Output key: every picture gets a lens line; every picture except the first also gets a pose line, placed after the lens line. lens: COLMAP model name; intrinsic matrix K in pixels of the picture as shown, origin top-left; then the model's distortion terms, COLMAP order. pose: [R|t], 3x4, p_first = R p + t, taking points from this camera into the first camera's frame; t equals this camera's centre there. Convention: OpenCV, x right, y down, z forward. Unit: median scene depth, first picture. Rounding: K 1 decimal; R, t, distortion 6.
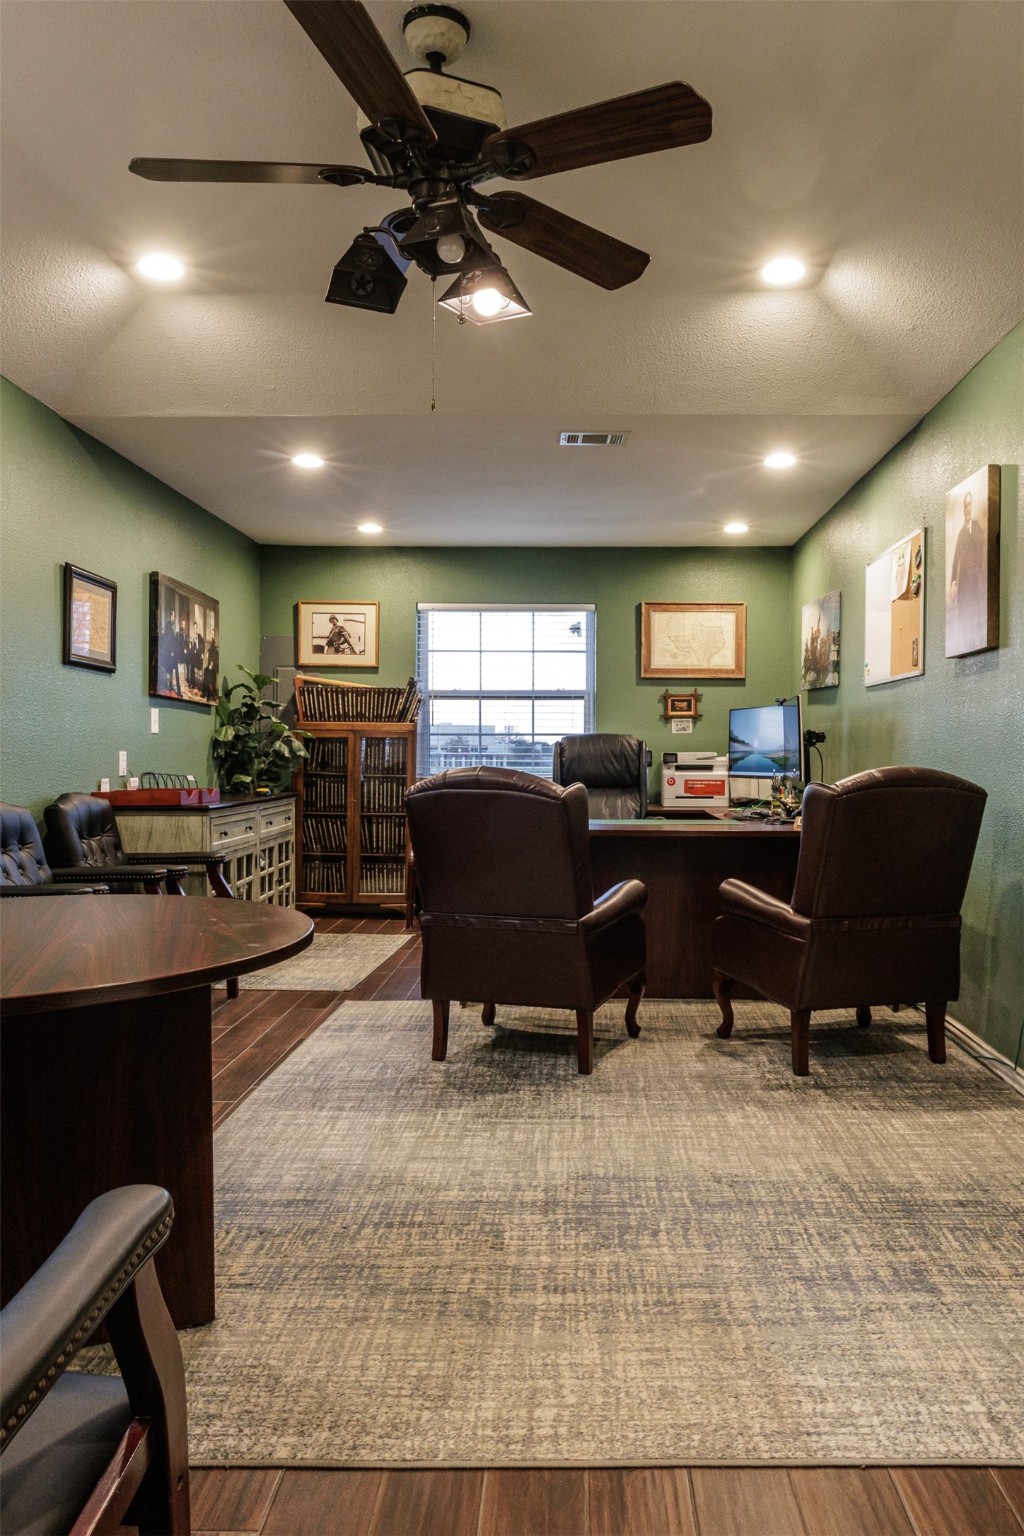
lens RADIAL K [[1087.9, 0, 562.7], [0, 1087.9, 784.6], [0, 0, 1]] dist [-0.002039, 0.002030]
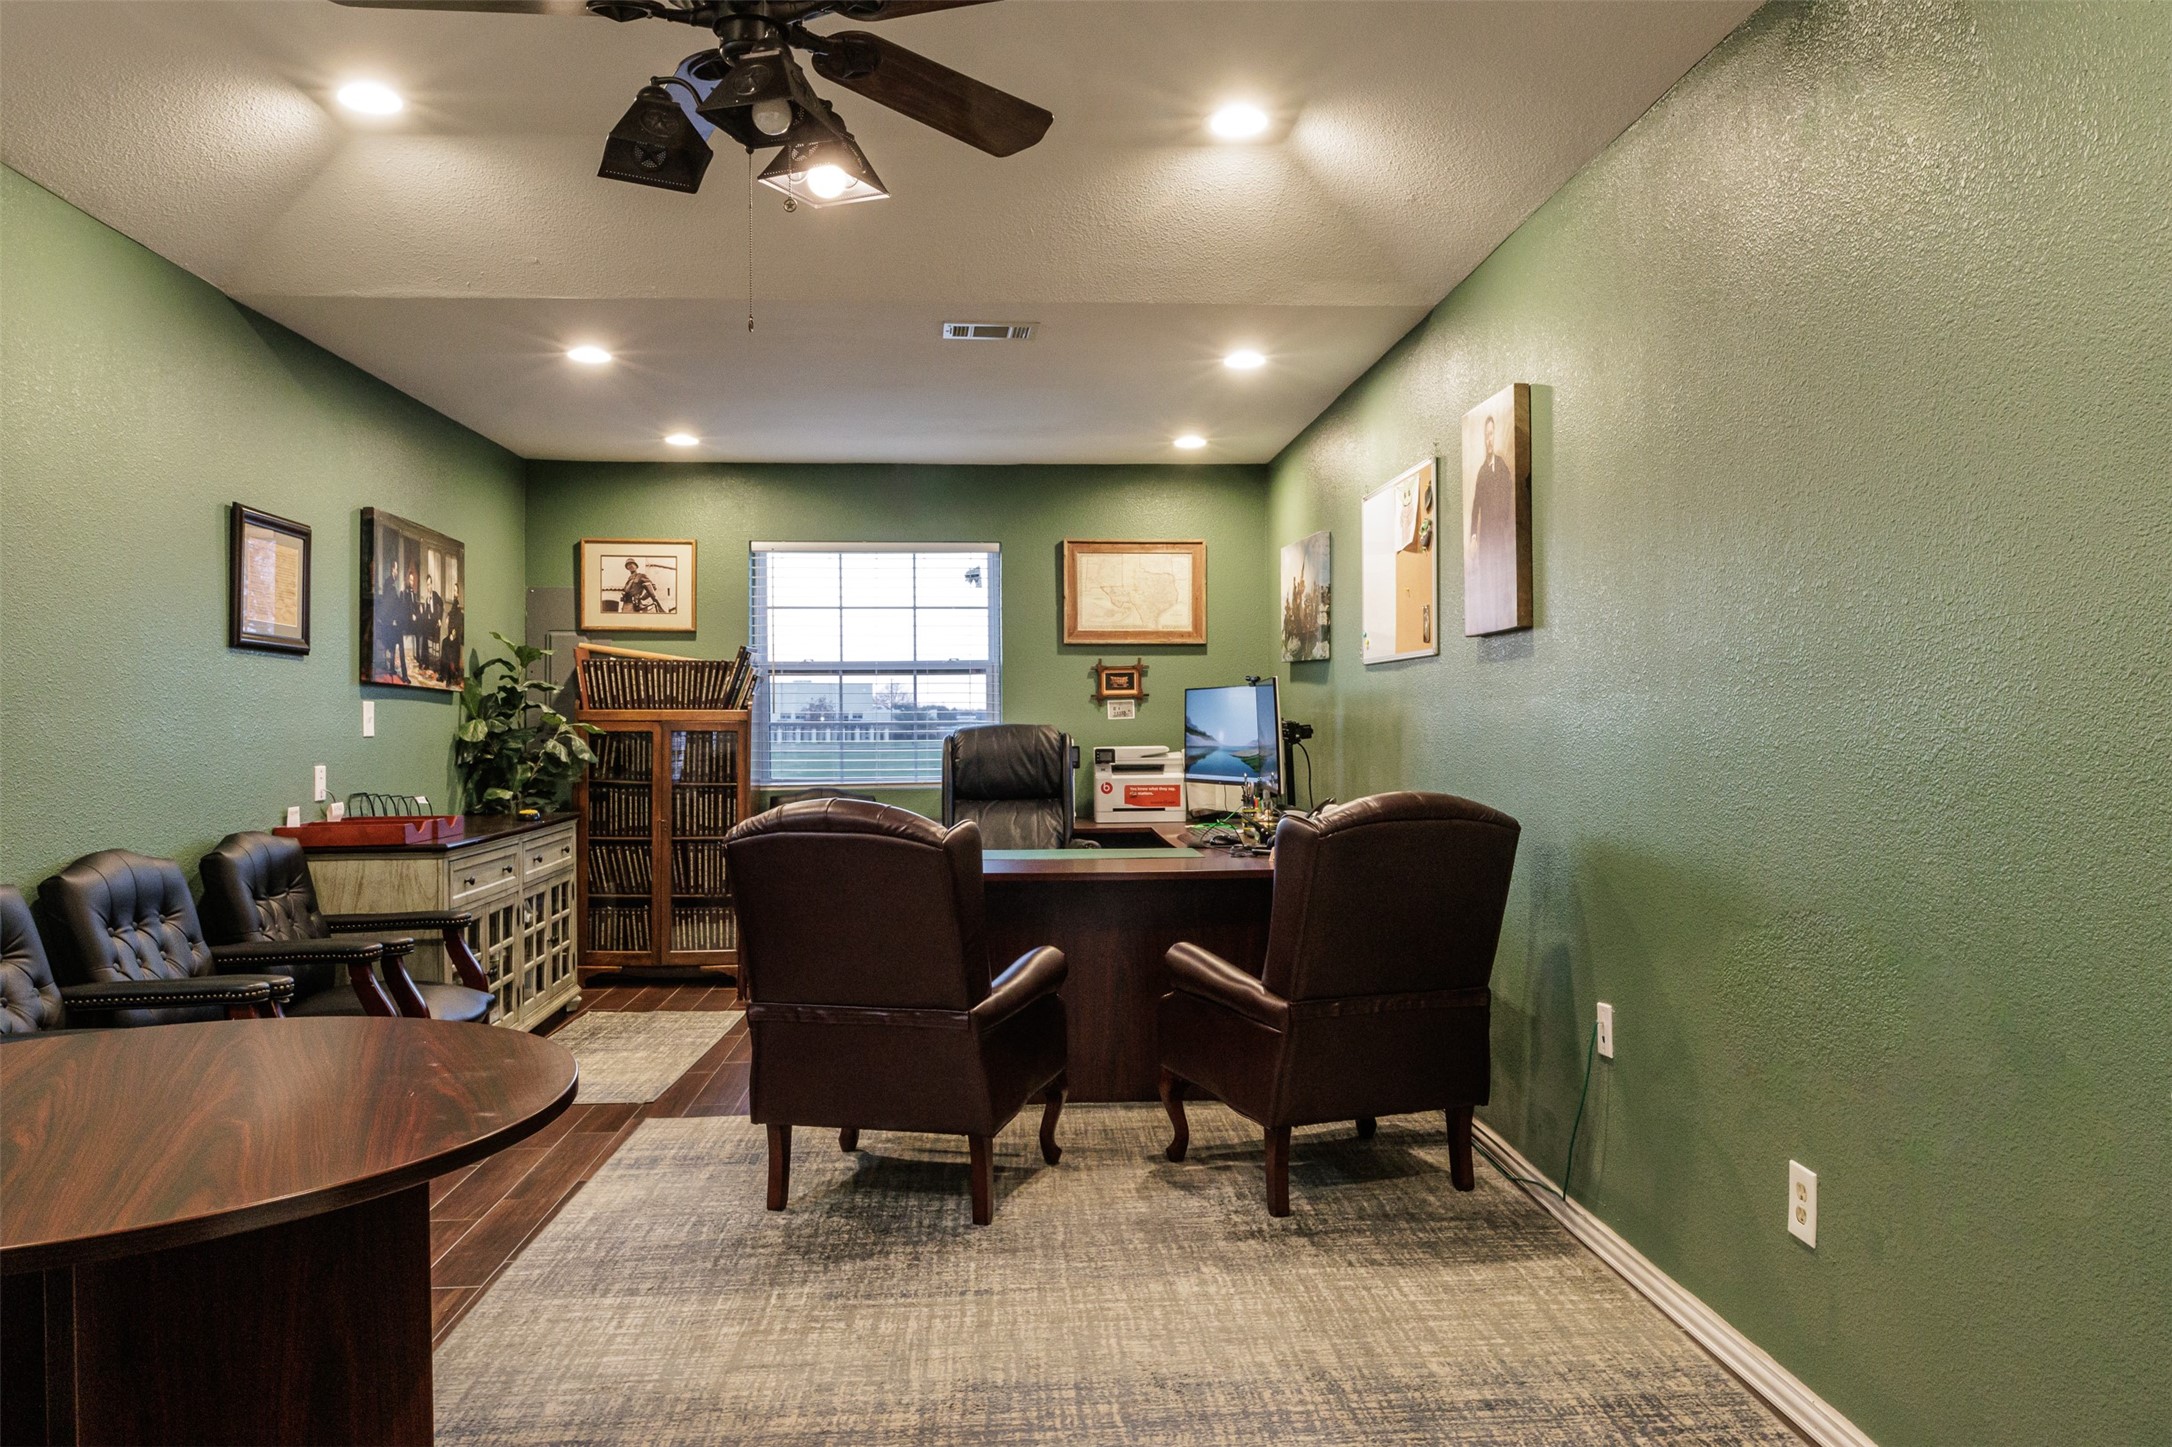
lens RADIAL K [[1509.0, 0, 1083.4], [0, 1509.0, 727.8], [0, 0, 1]] dist [-0.000556, 0.002715]
pose [[0.996989, -0.010613, 0.076814, 0.012508], [0.012477, 0.999638, -0.023823, -0.032675], [-0.076534, 0.024710, 0.996761, -0.005071]]
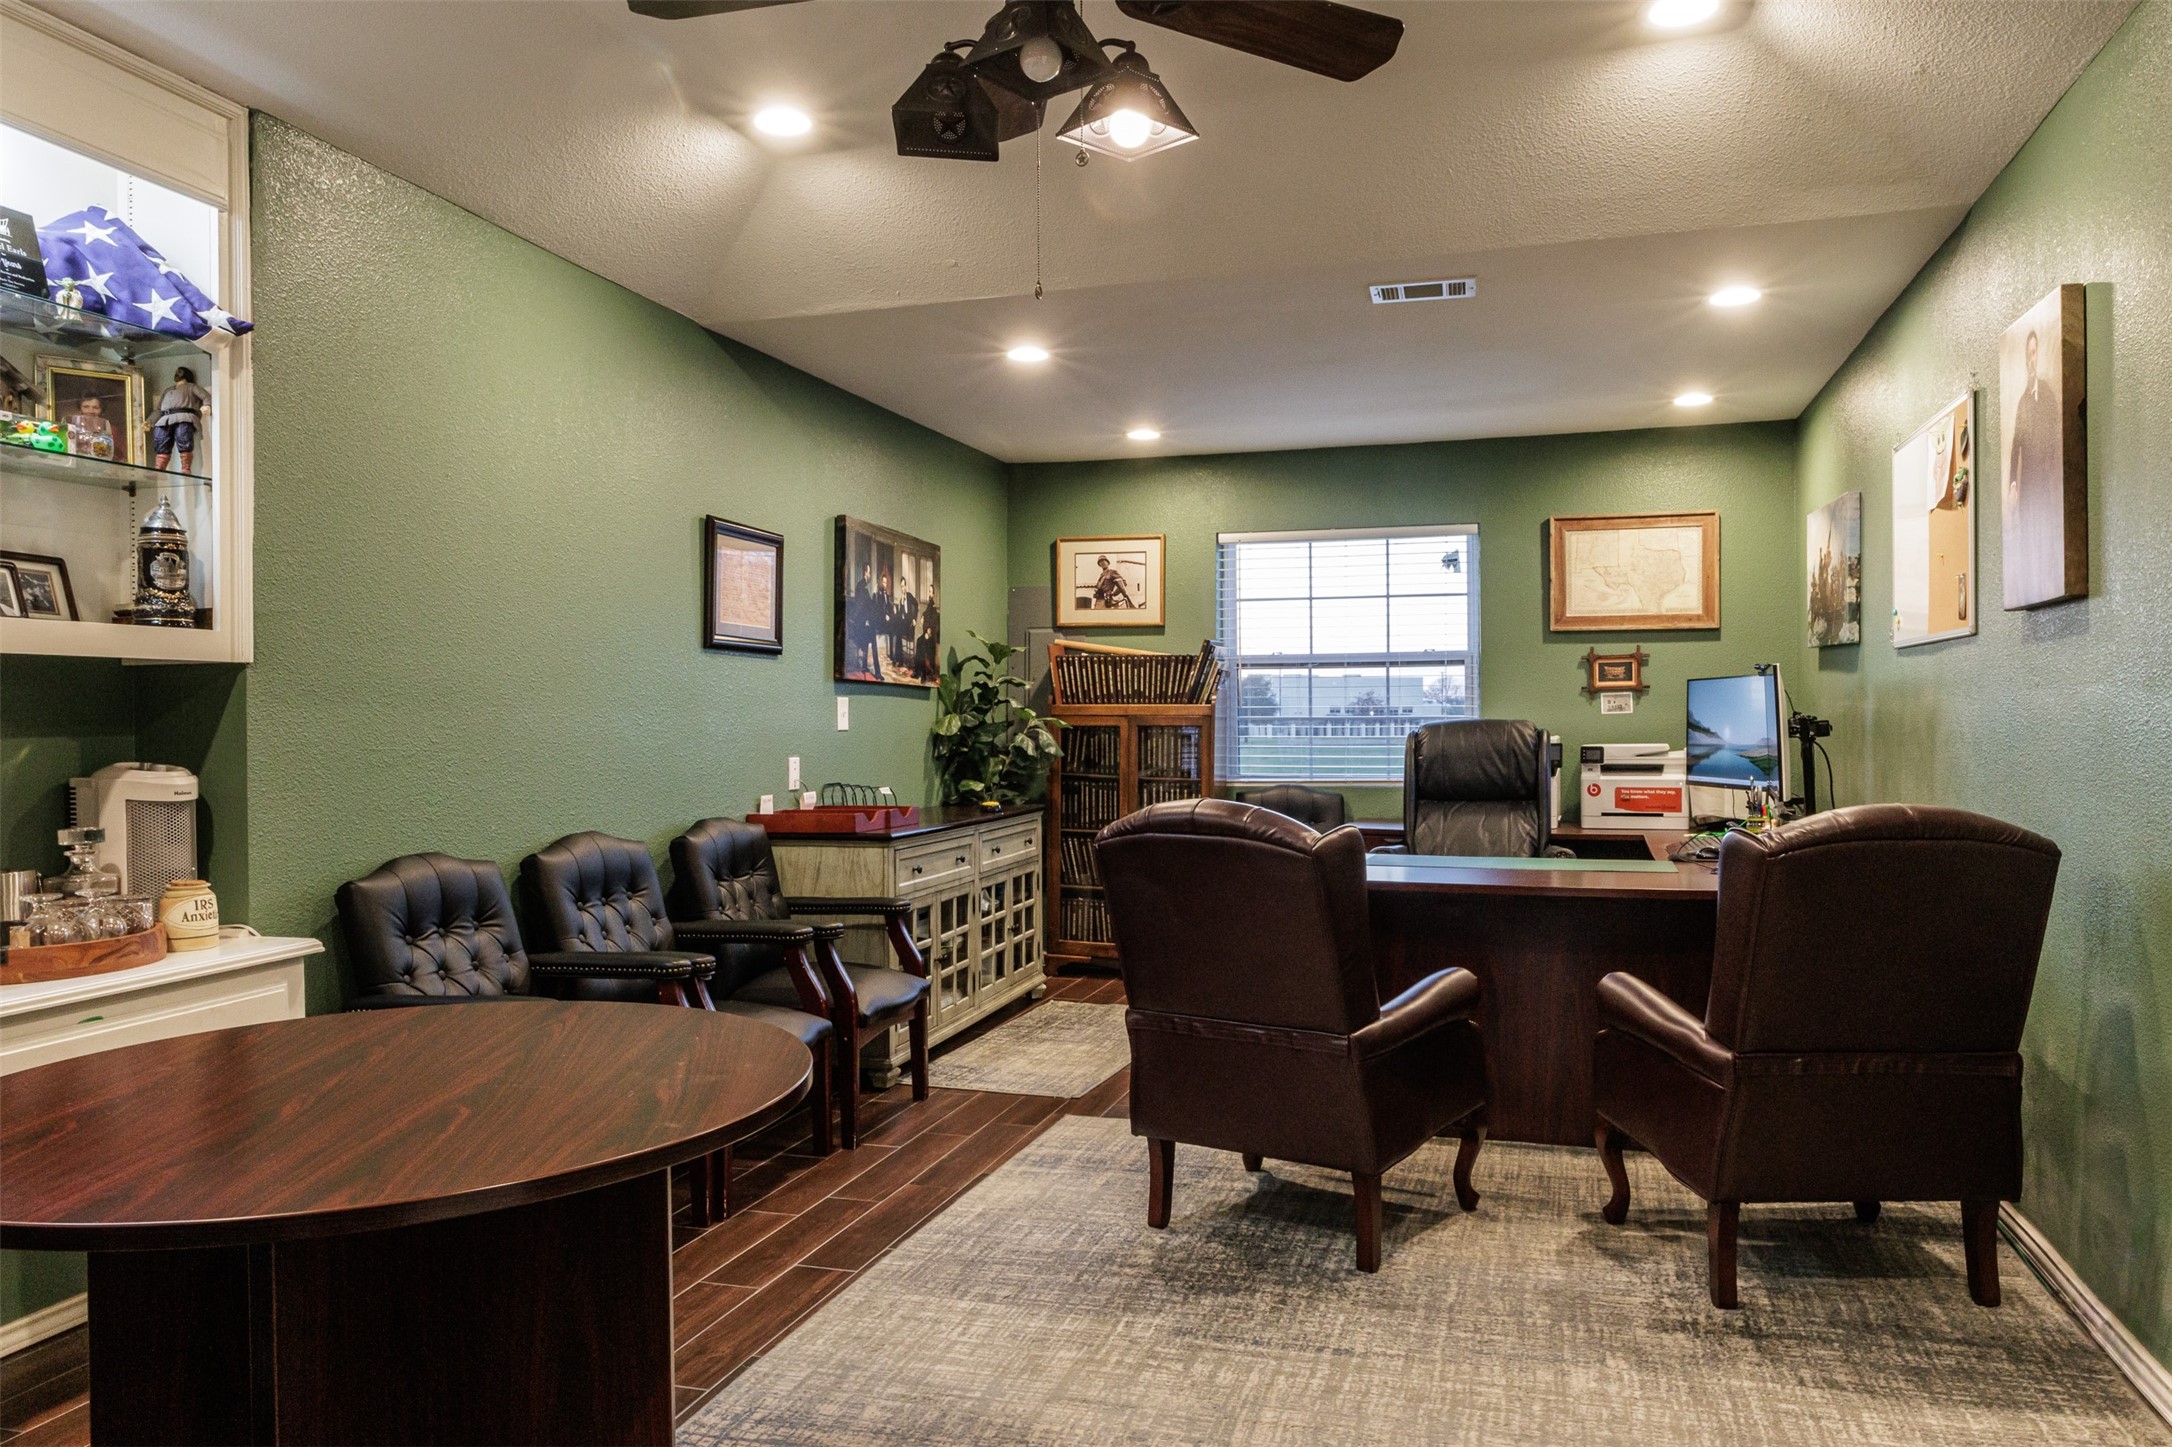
lens RADIAL K [[1509.0, 0, 1083.4], [0, 1509.0, 727.8], [0, 0, 1]] dist [-0.000556, 0.002715]
pose [[0.960140, -0.007793, -0.279411, 0.099517], [0.001551, 0.999744, -0.022556, -0.034490], [0.279515, 0.021223, 0.959907, 0.069979]]
